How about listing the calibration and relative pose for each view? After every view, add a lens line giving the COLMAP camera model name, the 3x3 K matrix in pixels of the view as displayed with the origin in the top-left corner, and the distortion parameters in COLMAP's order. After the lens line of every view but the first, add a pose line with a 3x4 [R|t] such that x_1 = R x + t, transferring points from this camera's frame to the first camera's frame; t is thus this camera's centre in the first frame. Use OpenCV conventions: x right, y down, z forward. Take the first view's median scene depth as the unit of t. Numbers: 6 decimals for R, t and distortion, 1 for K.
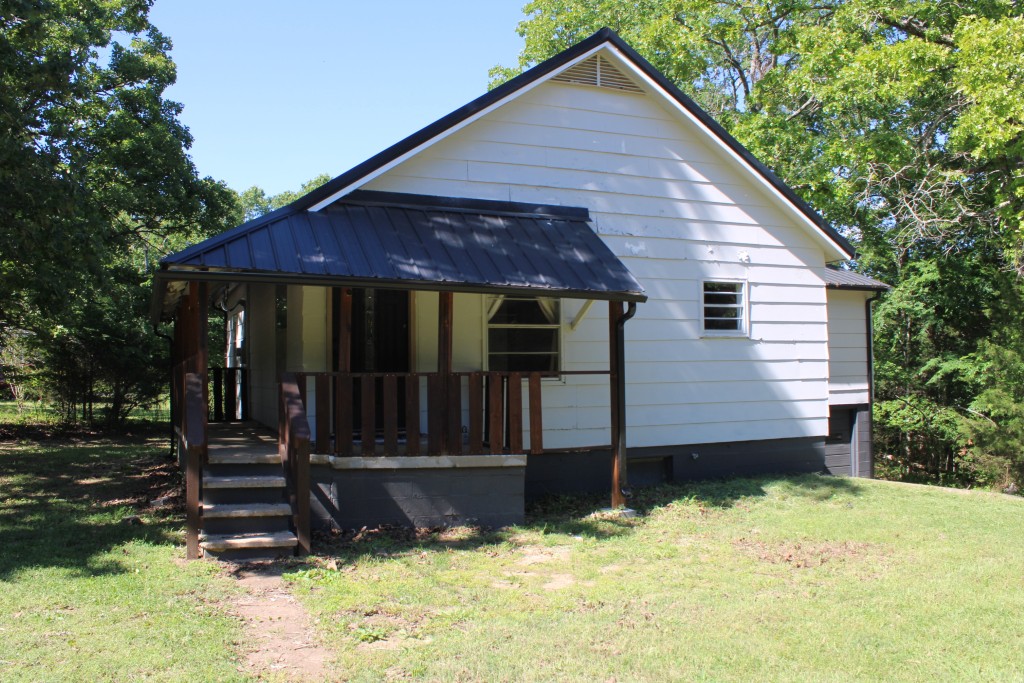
lens RADIAL K [[861.4, 0, 512.0], [0, 861.4, 341.5], [0, 0, 1]] dist [-0.004687, -0.001592]
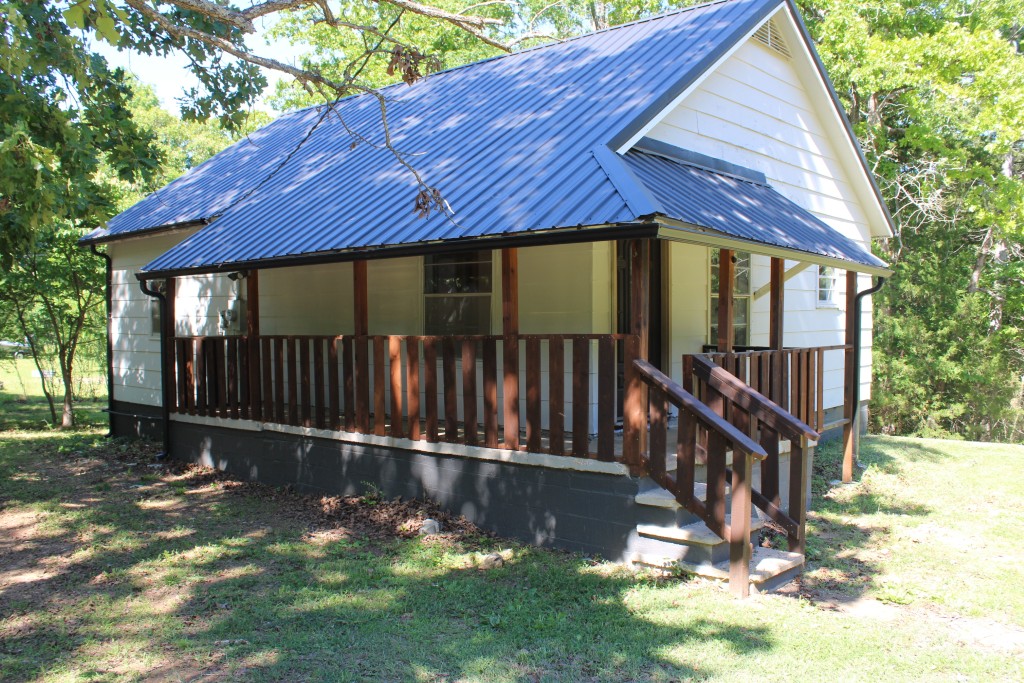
lens RADIAL K [[861.4, 0, 512.0], [0, 861.4, 341.5], [0, 0, 1]] dist [-0.004687, -0.001592]
pose [[0.895911, -0.013062, 0.444041, -0.542419], [-0.018366, 0.997624, 0.066402, -0.023913], [-0.443853, -0.067646, 0.893543, 0.230457]]
